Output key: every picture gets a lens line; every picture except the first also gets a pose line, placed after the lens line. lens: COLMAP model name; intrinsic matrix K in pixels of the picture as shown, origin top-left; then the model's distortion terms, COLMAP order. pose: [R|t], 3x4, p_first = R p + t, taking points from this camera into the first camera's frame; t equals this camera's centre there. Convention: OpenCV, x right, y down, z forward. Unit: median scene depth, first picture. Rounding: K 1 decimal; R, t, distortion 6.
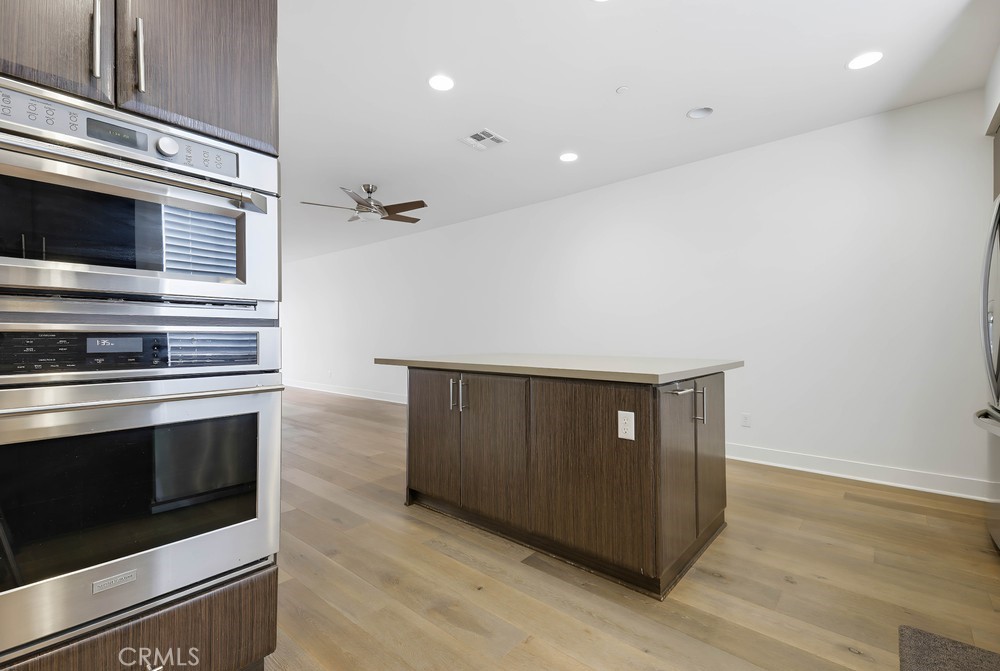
lens RADIAL K [[454.1, 0, 500.8], [0, 454.1, 329.6], [0, 0, 1]] dist [0.073793, -0.028402]
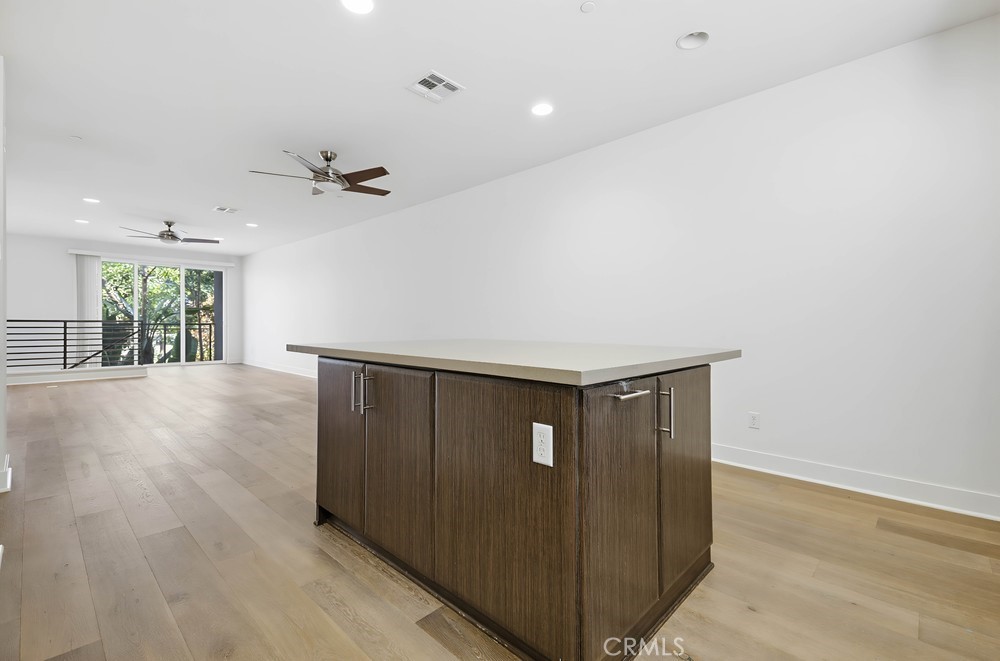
lens RADIAL K [[438.7, 0, 502.5], [0, 438.7, 319.7], [0, 0, 1]] dist [0.059138, -0.020674]
pose [[0.997970, 0.001598, -0.063669, 0.190289], [-0.001195, 0.999979, 0.006371, 0.013927], [0.063678, -0.006282, 0.997951, 0.253322]]
